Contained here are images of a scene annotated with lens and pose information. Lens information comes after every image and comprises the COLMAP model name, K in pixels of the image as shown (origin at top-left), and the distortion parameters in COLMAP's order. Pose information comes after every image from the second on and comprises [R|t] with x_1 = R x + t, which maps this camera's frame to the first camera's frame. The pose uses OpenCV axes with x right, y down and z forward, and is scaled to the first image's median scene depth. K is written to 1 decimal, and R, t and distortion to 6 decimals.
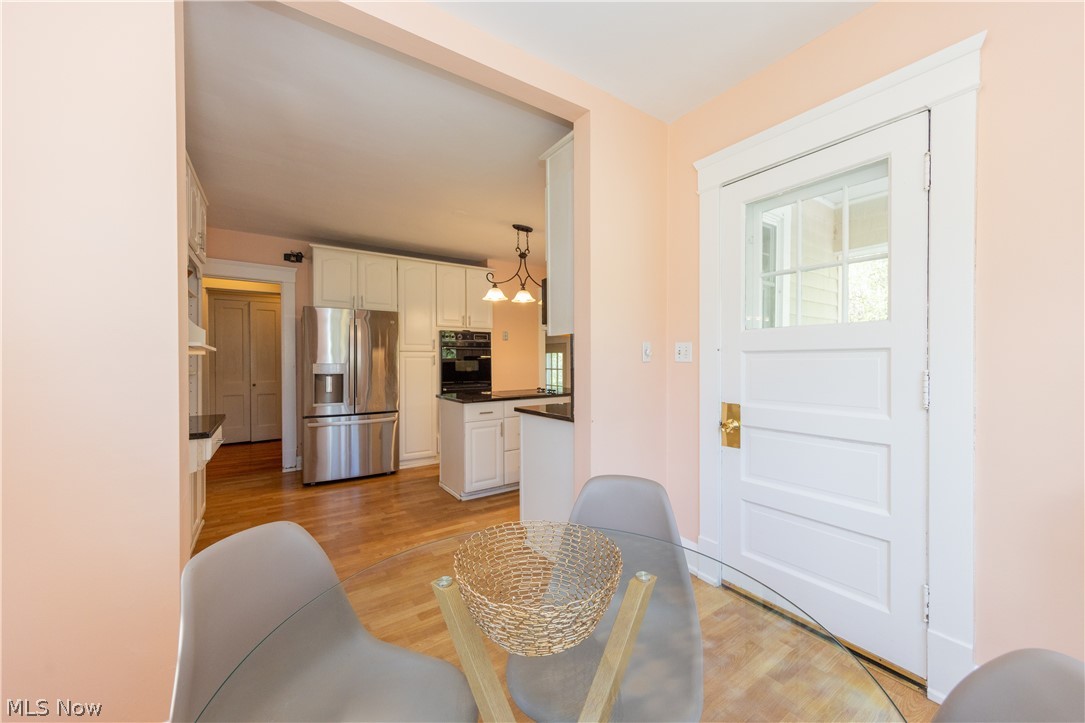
lens RADIAL K [[401.7, 0, 542.1], [0, 401.7, 362.5], [0, 0, 1]] dist [-0.001856, -0.000005]
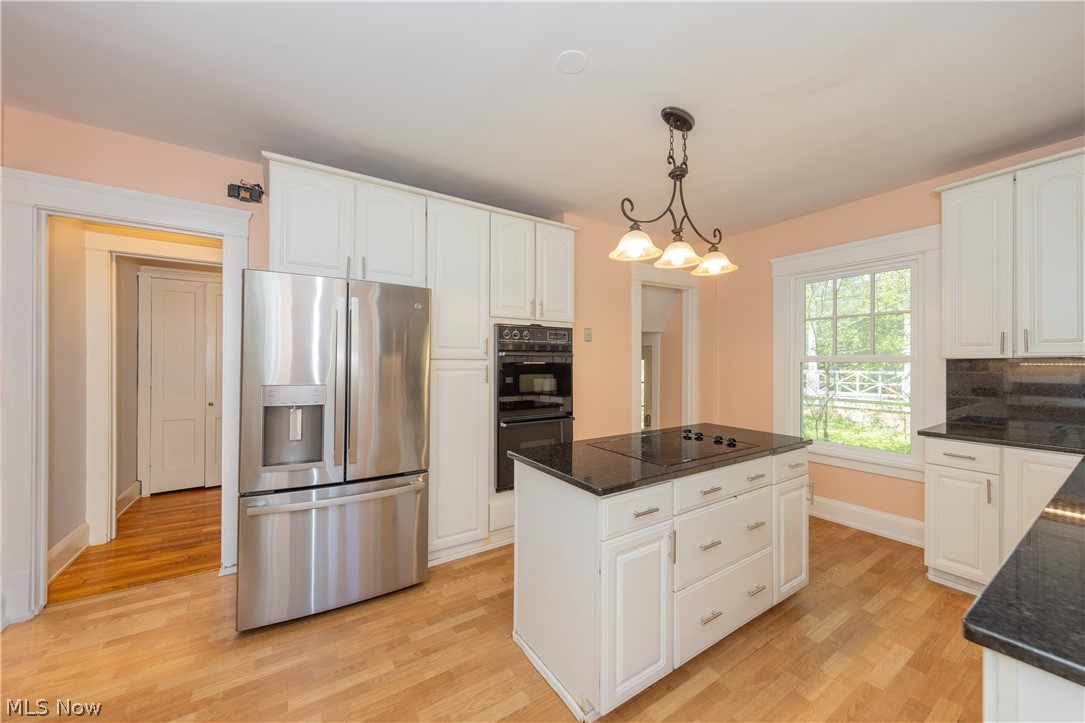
lens RADIAL K [[401.7, 0, 545.8], [0, 401.7, 360.0], [0, 0, 1]] dist [-0.001856, -0.000005]
pose [[0.999722, 0.007869, -0.022217, -0.184489], [-0.008089, 0.999919, -0.009791, -0.023551], [0.022138, 0.009968, 0.999705, 0.453338]]
